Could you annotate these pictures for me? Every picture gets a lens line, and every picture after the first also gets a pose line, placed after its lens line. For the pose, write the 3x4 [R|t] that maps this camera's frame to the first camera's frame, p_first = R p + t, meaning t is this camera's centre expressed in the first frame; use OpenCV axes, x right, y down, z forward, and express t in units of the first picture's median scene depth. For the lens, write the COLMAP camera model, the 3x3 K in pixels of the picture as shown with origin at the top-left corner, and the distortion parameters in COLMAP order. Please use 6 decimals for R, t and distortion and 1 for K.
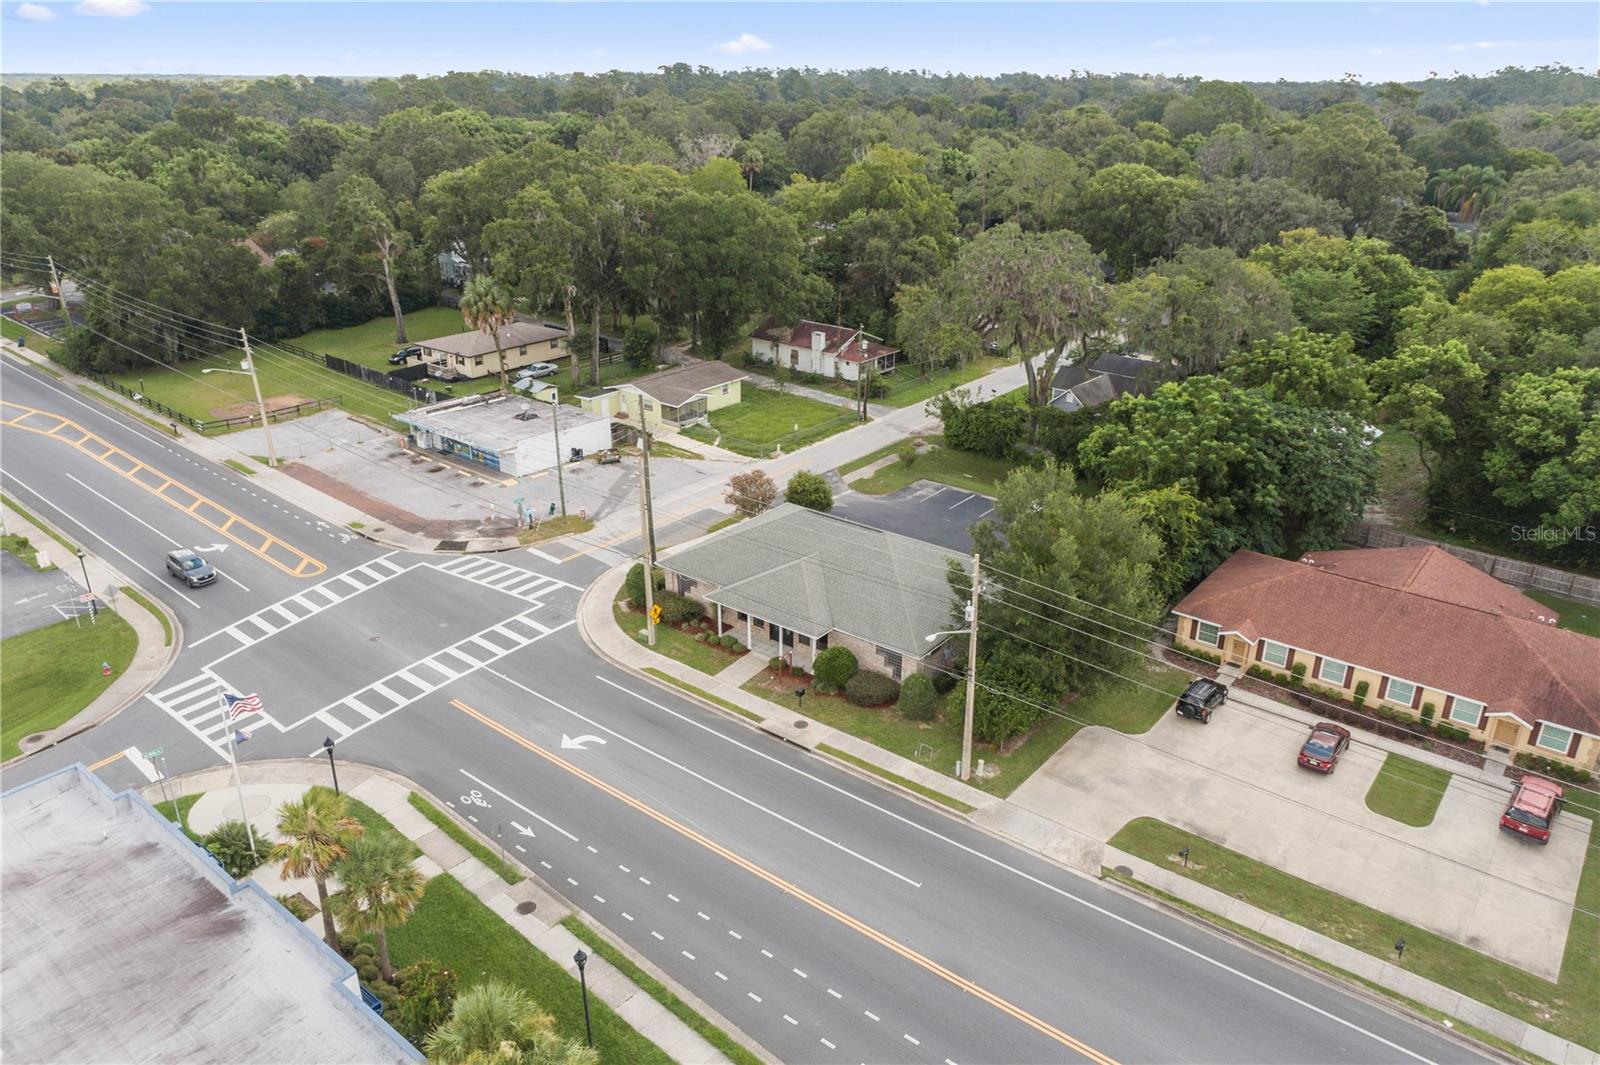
lens RADIAL K [[1081.1, 0, 810.5], [0, 1081.1, 537.6], [0, 0, 1]] dist [-0.009853, 0.035326]
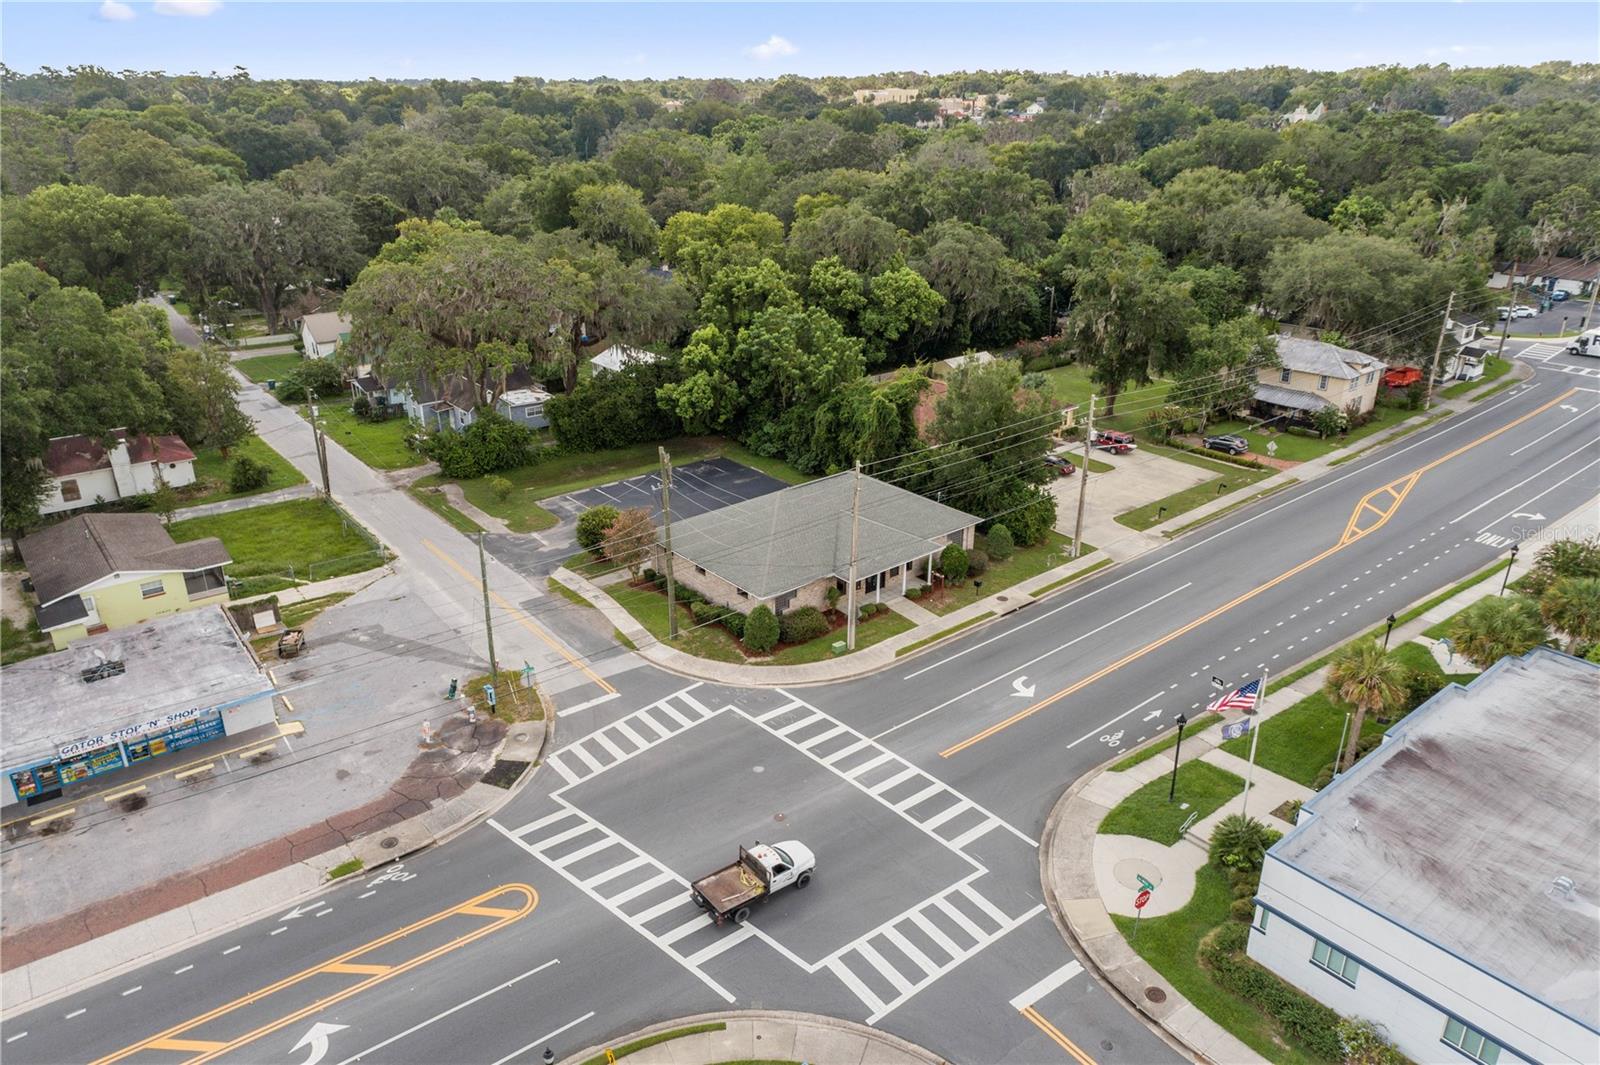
lens RADIAL K [[1082.0, 0, 800.0], [0, 1082.0, 532.5], [0, 0, 1]] dist [0.005177, 0.000312]
pose [[0.219211, -0.379489, 0.898852, -0.983351], [0.388033, 0.879176, 0.276549, -0.280871], [-0.895197, 0.288161, 0.339980, 0.651943]]
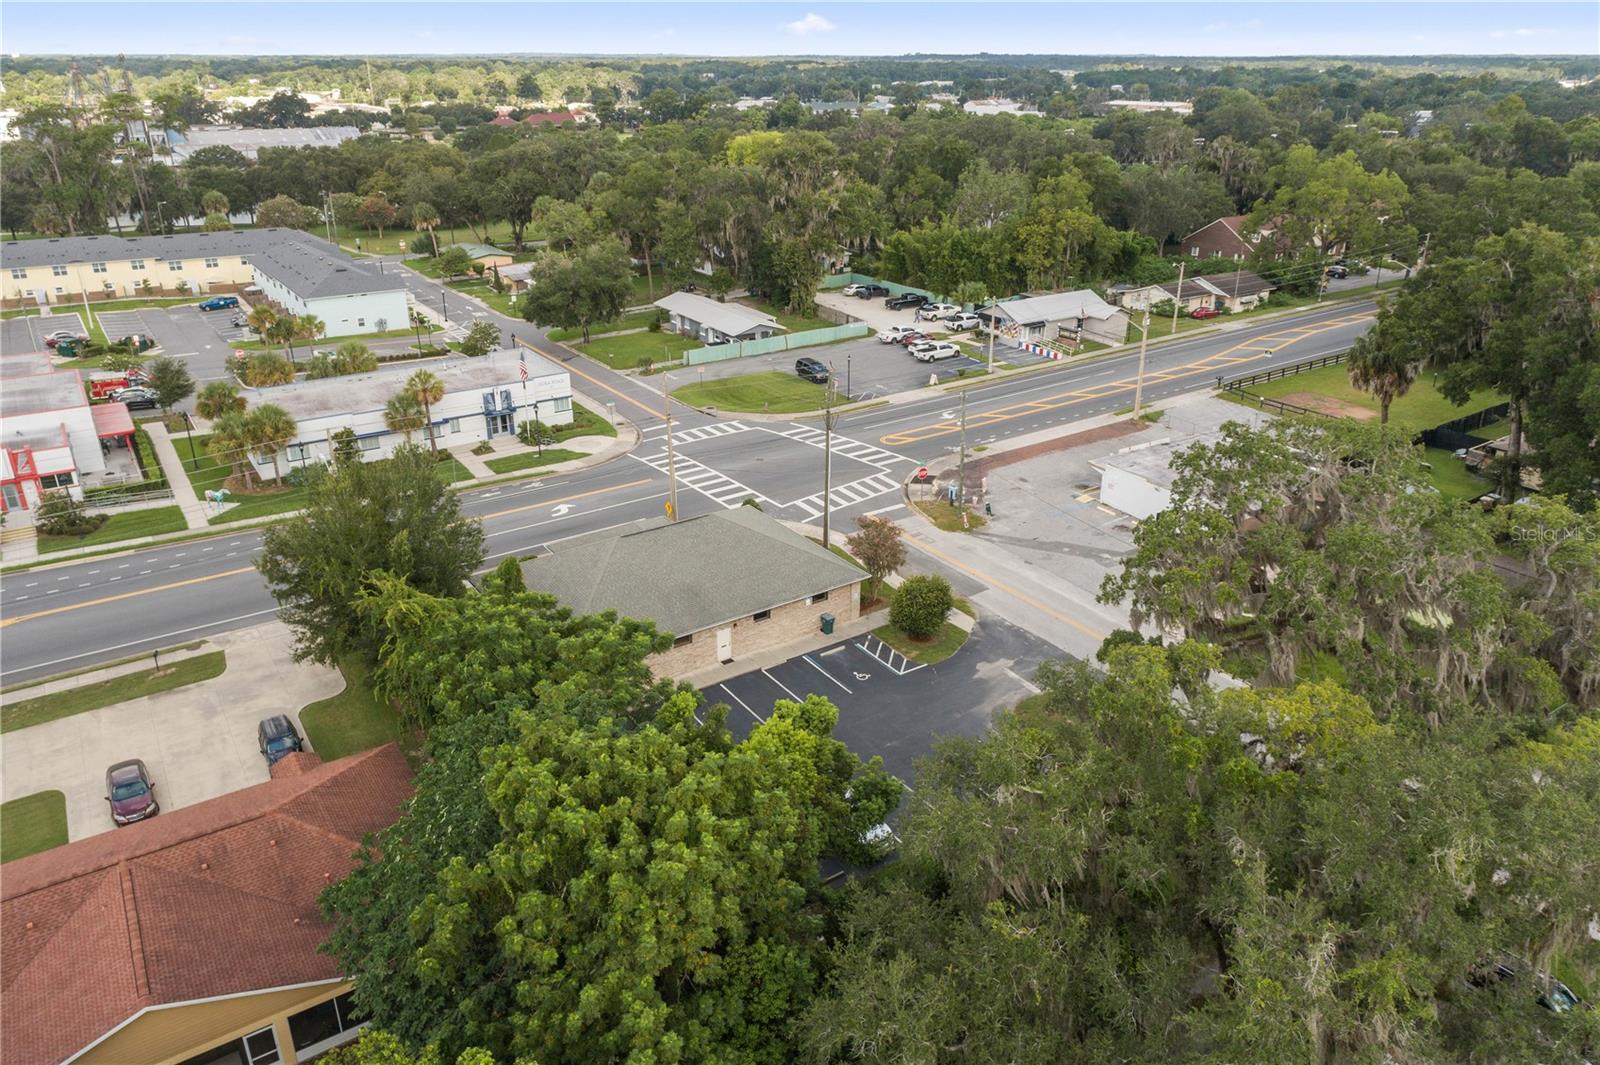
lens RADIAL K [[1125.0, 0, 796.4], [0, 1125.0, 527.7], [0, 0, 1]] dist [-0.010382, 0.023571]
pose [[-0.306068, 0.366092, -0.878805, 0.853617], [-0.377379, 0.800827, 0.465040, -0.508784], [0.874018, 0.473976, -0.106952, 1.202765]]
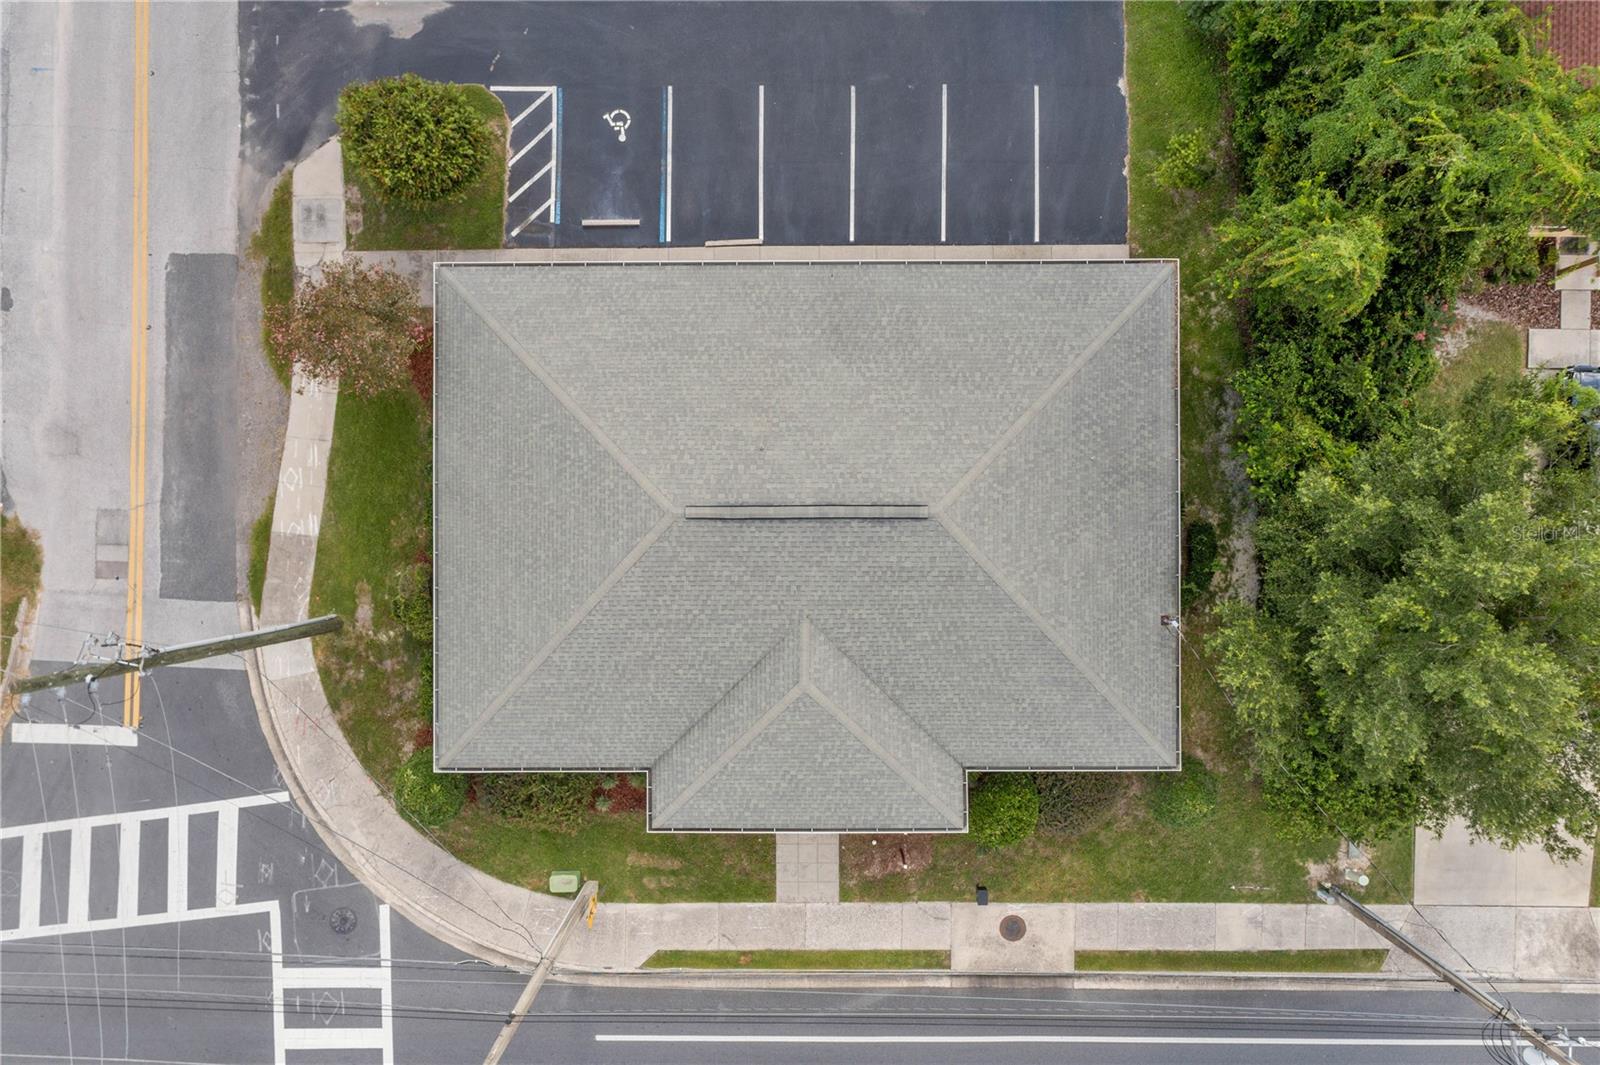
lens RADIAL K [[1125.0, 0, 796.4], [0, 1125.0, 527.7], [0, 0, 1]] dist [-0.010382, 0.023571]
pose [[0.792100, -0.610363, -0.005868, 0.027340], [0.248511, 0.313695, 0.916427, -0.381872], [-0.557512, -0.727360, 0.400160, 0.837976]]
